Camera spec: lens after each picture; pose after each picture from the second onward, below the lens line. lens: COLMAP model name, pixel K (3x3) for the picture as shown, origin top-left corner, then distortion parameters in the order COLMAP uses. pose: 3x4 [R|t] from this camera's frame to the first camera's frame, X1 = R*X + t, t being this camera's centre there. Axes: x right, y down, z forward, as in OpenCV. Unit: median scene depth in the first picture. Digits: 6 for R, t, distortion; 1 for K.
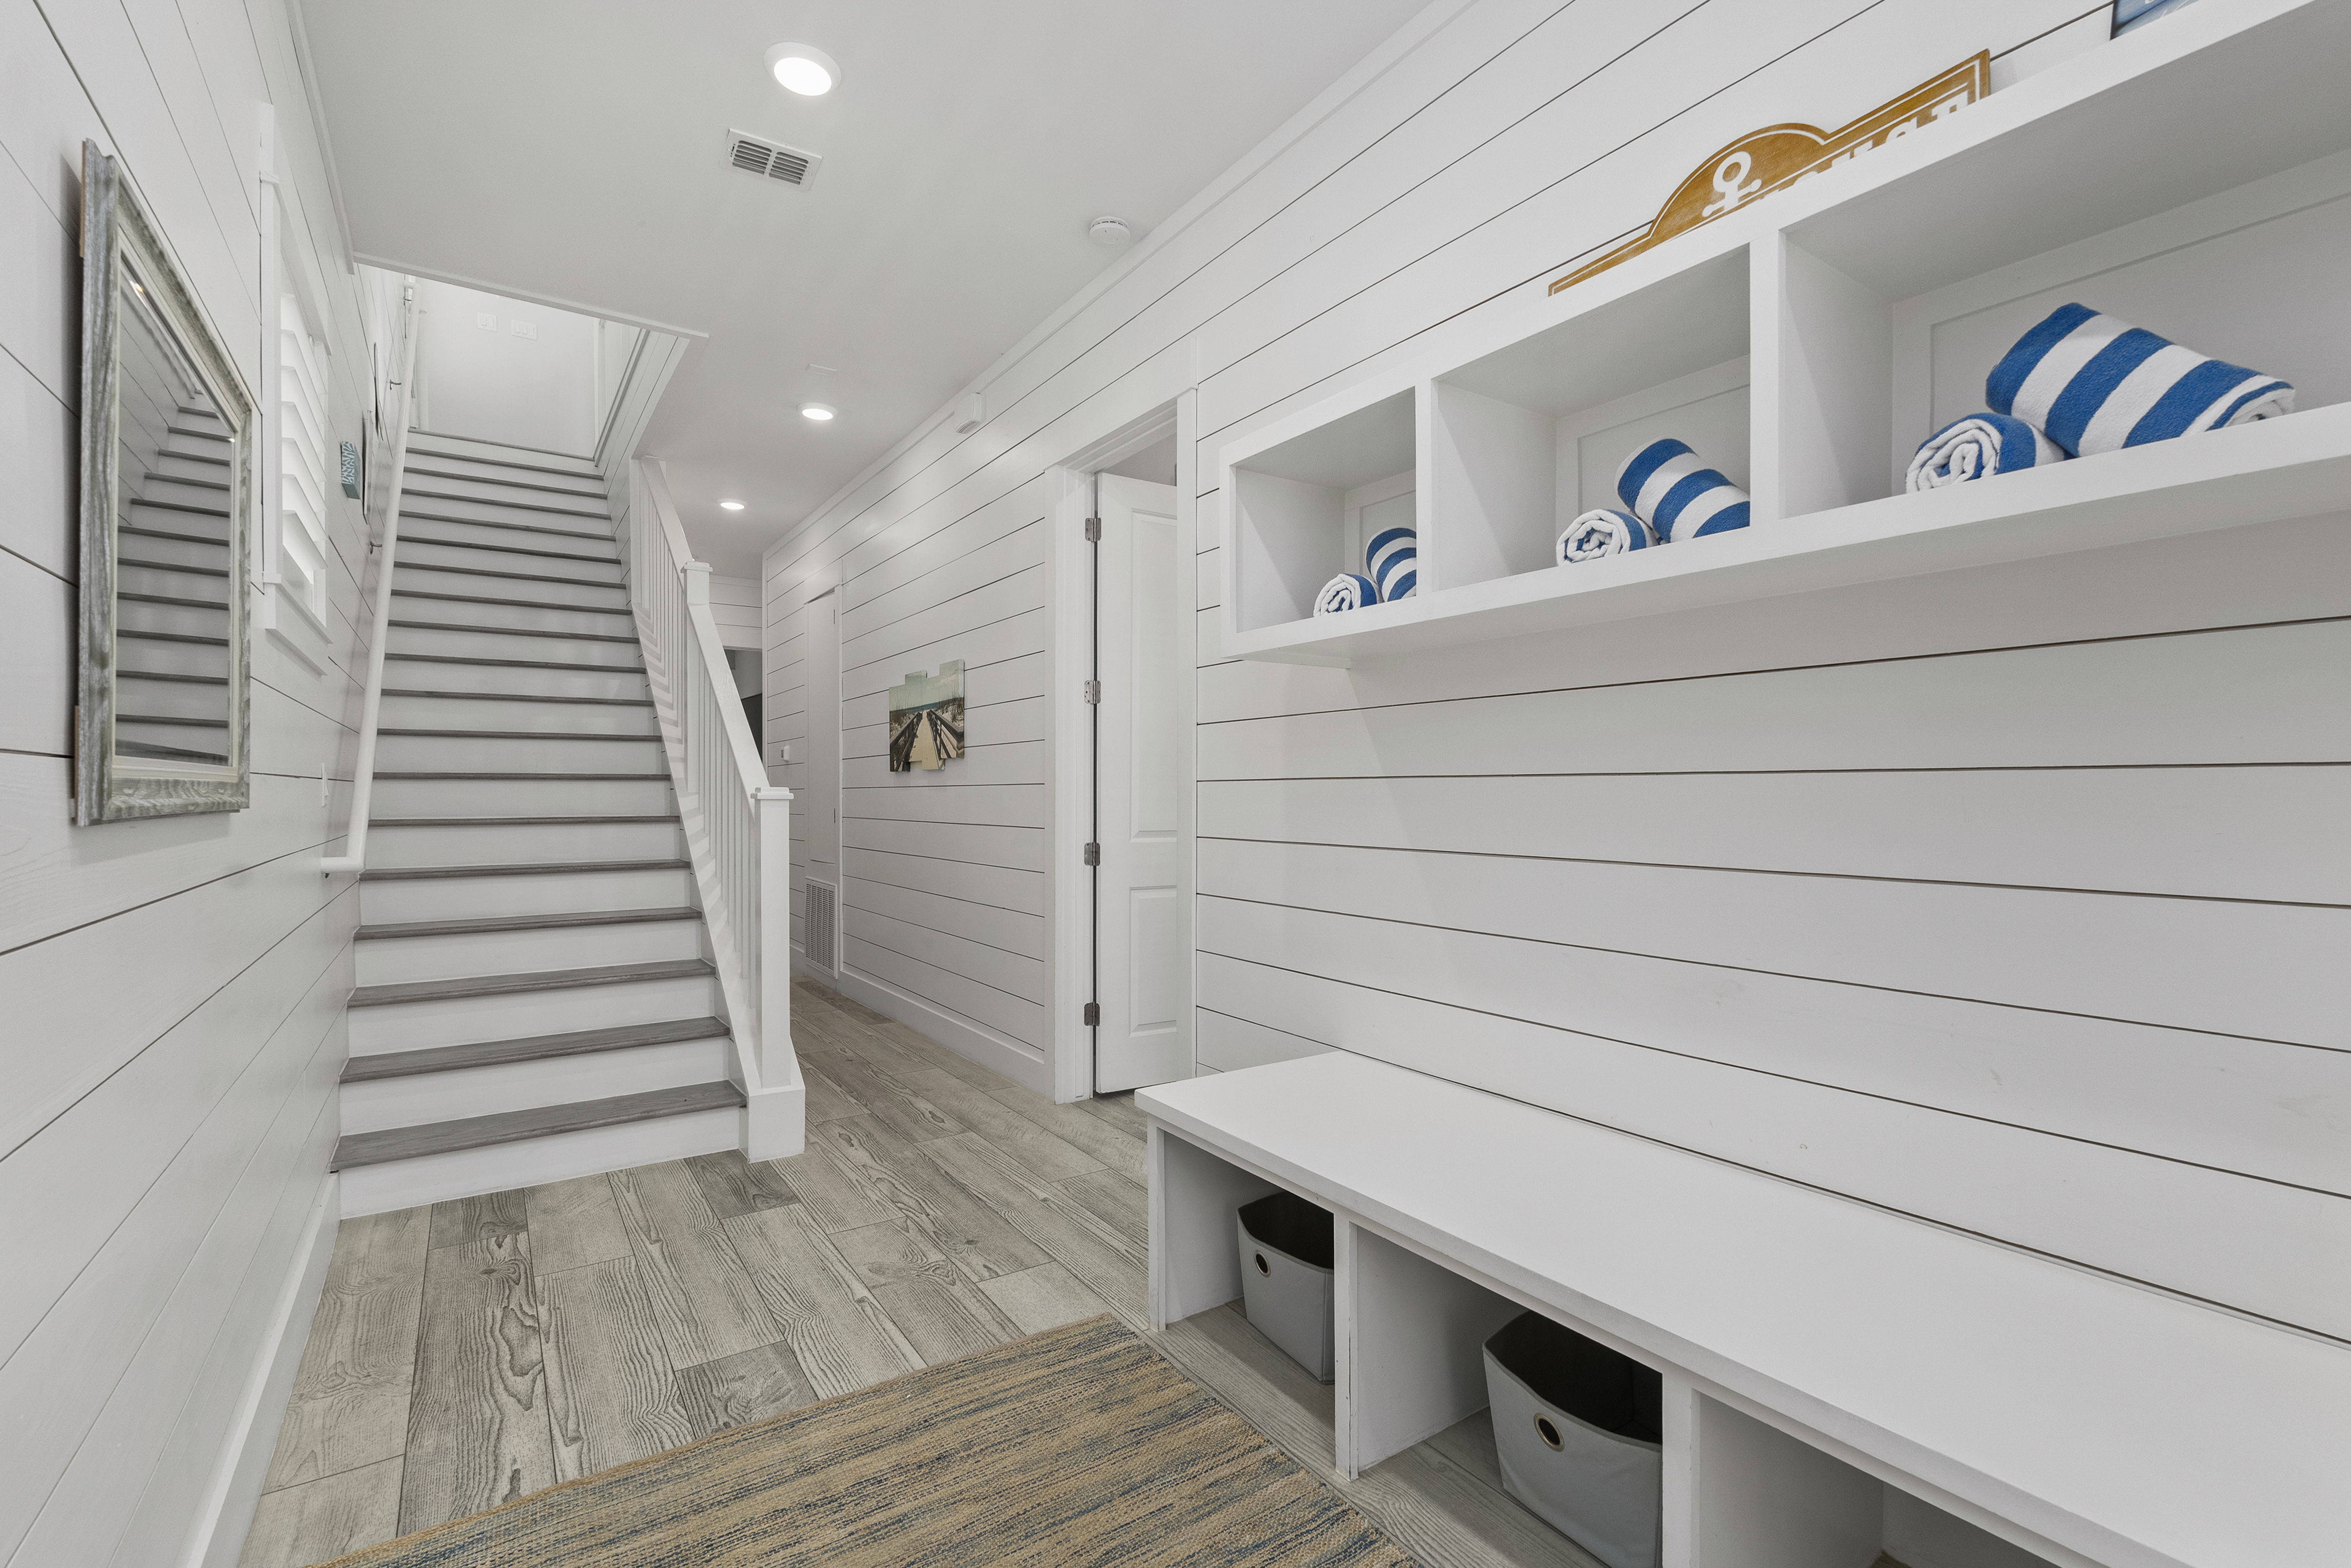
lens RADIAL K [[1034.2, 0, 1180.3], [0, 1034.2, 791.9], [0, 0, 1]] dist [-0.002680, -0.000013]
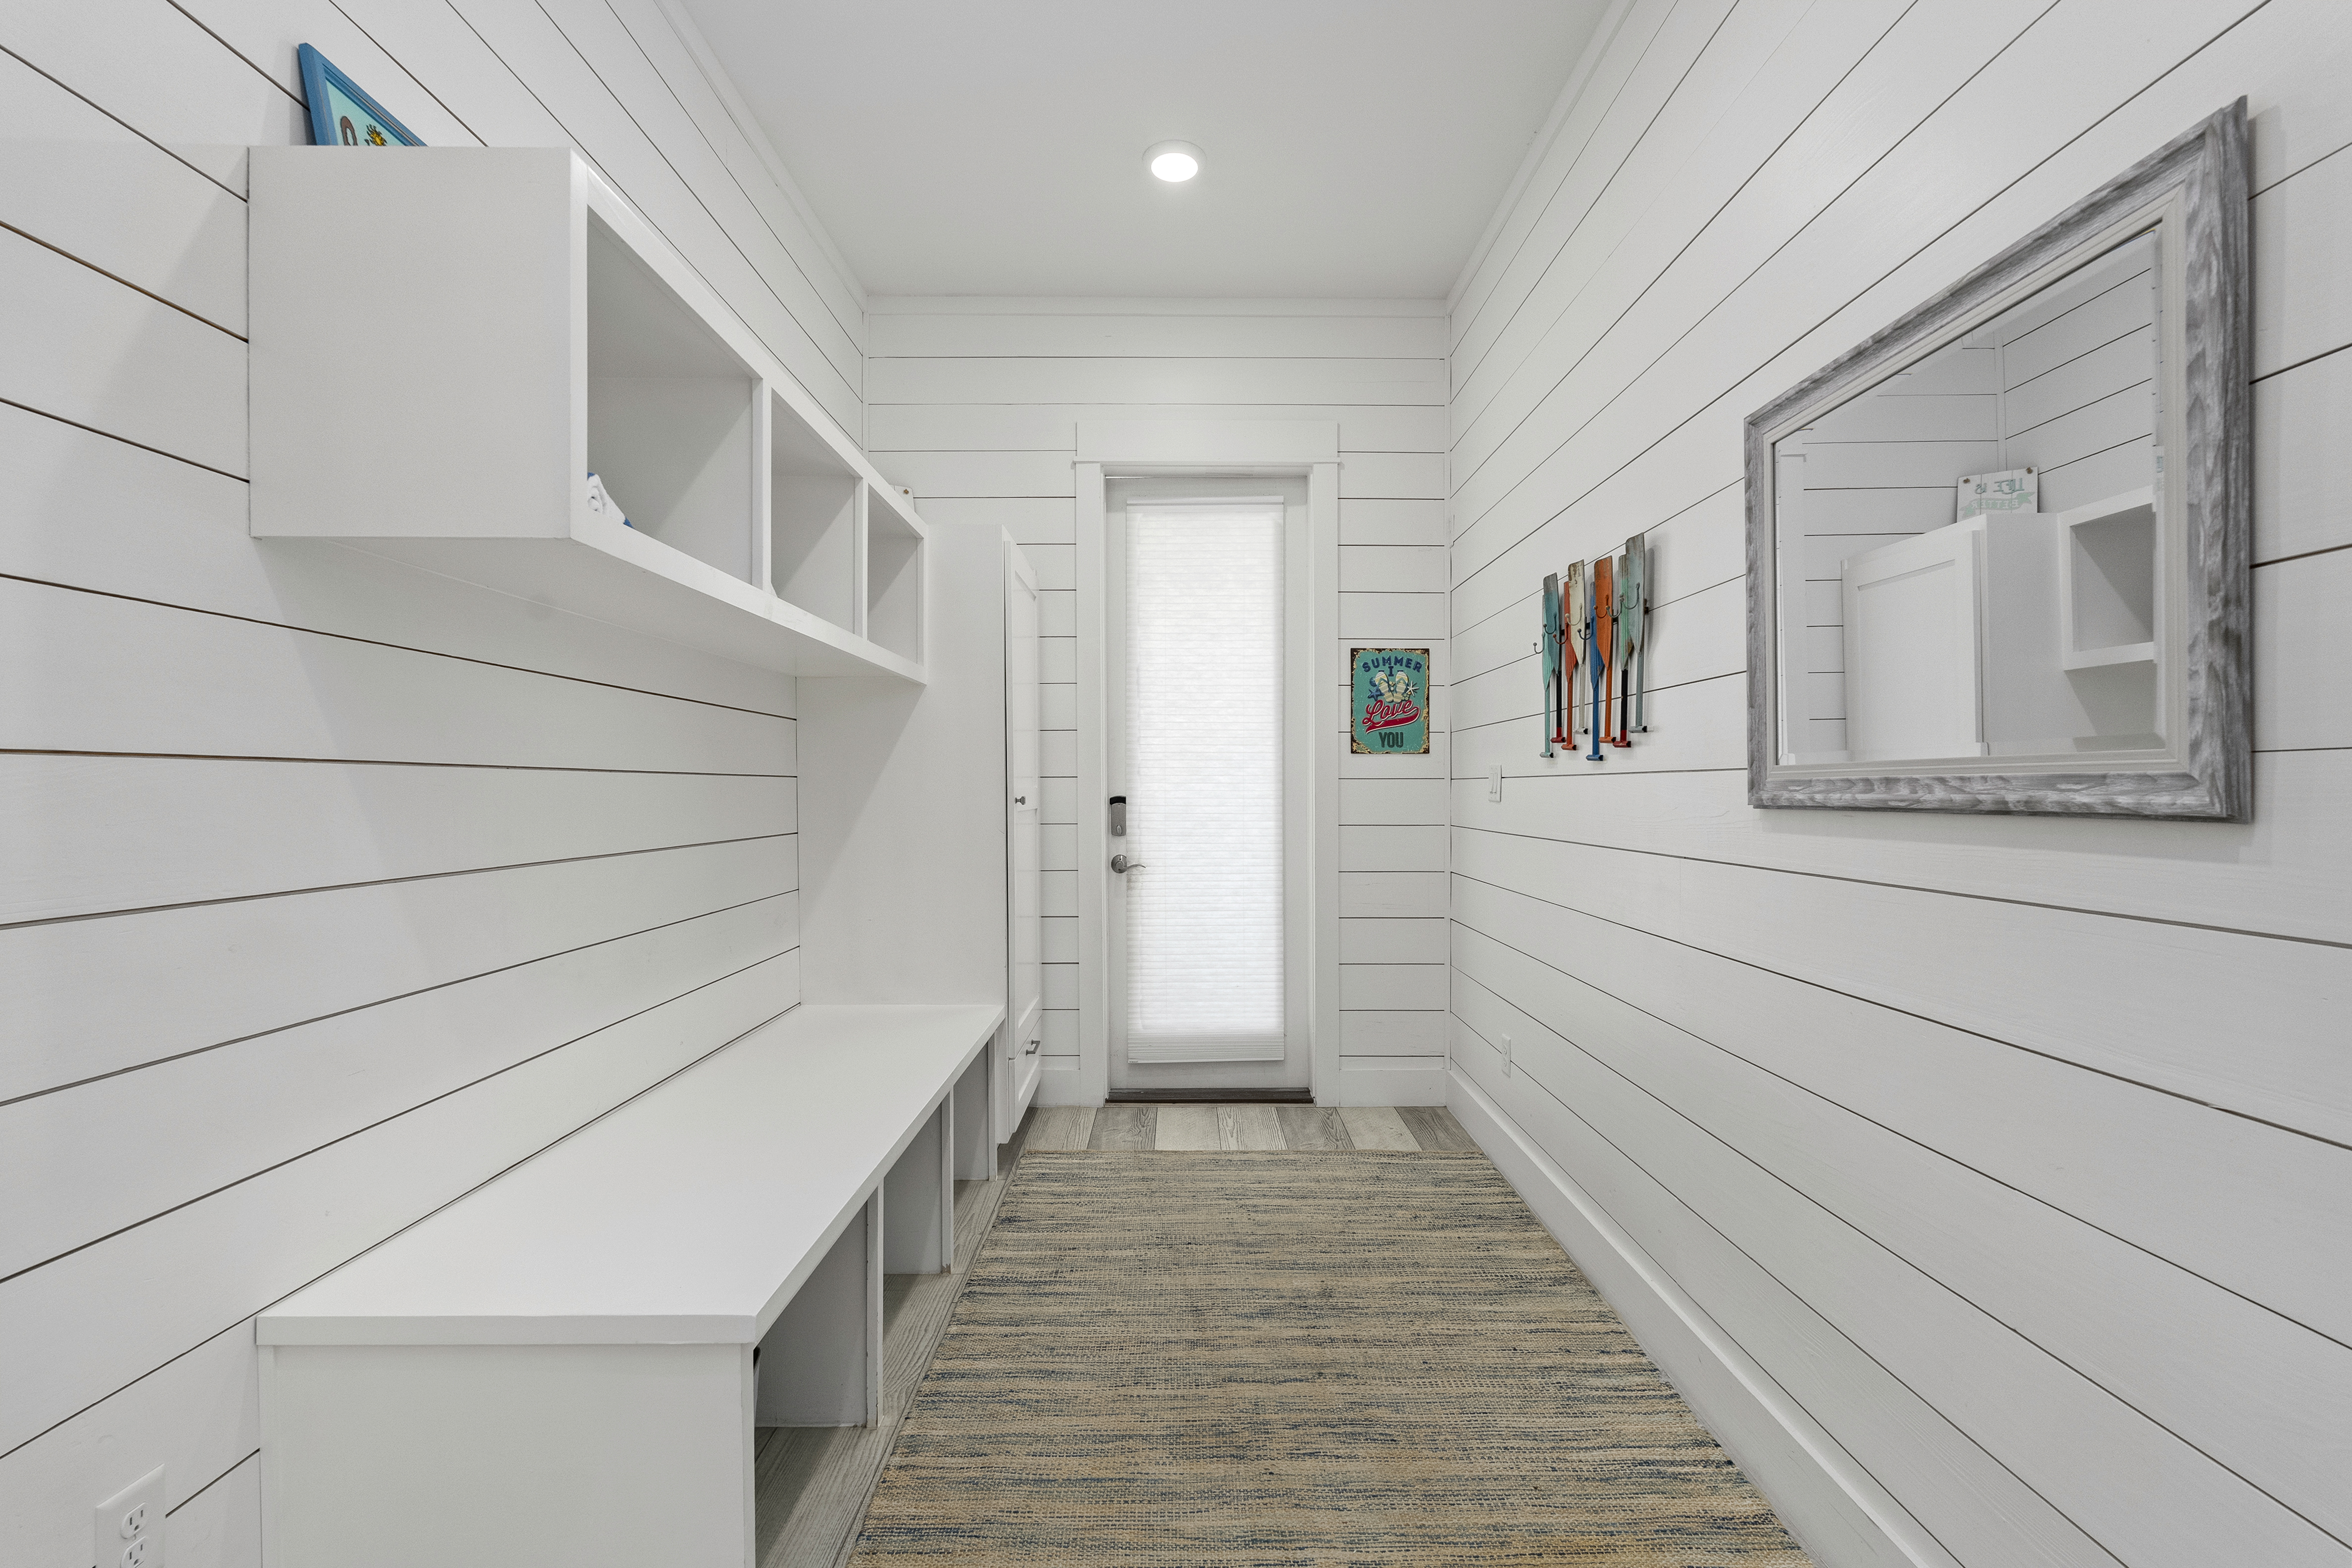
lens RADIAL K [[1034.6, 0, 1178.8], [0, 1034.6, 784.6], [0, 0, 1]] dist [-0.002680, -0.000013]
pose [[-0.827238, 0.000027, 0.561852, -0.718646], [-0.003048, 0.999985, -0.004536, 0.000265], [-0.561843, -0.005465, -0.827226, 1.747765]]
